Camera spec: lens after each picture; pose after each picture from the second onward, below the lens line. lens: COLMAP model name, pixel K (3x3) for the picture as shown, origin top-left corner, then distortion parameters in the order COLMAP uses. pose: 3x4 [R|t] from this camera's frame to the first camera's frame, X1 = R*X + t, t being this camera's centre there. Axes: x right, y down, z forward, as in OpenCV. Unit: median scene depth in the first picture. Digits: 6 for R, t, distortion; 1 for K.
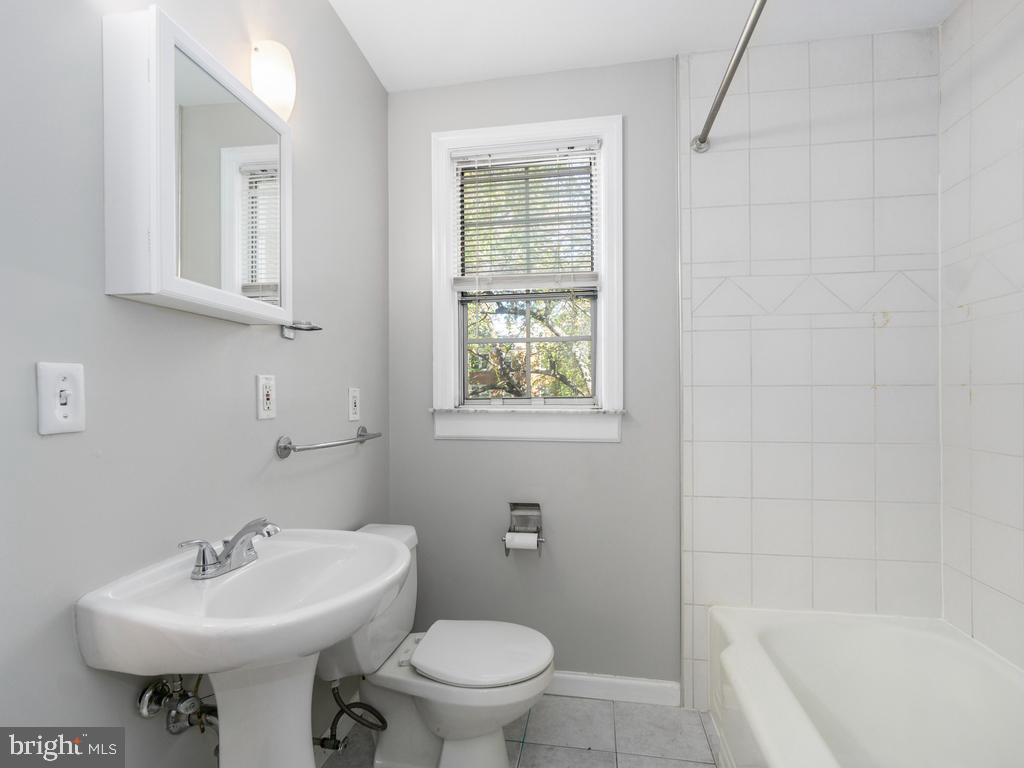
lens RADIAL K [[492.7, 0, 508.4], [0, 492.7, 389.9], [0, 0, 1]] dist [-0.002071, 0.000968]
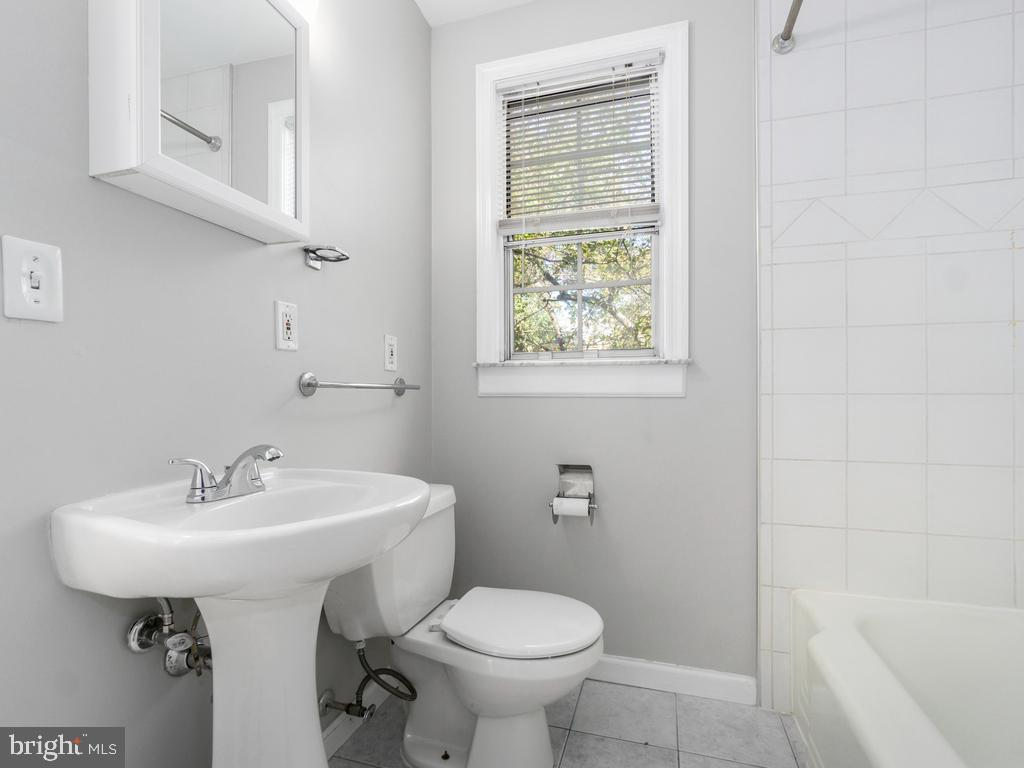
lens RADIAL K [[496.3, 0, 512.0], [0, 496.3, 384.0], [0, 0, 1]] dist [-0.001841, 0.000569]
pose [[0.992735, 0.004329, -0.120242, 0.030101], [-0.004673, 0.999986, -0.002582, 0.092423], [0.120229, 0.003126, 0.992741, 0.095569]]
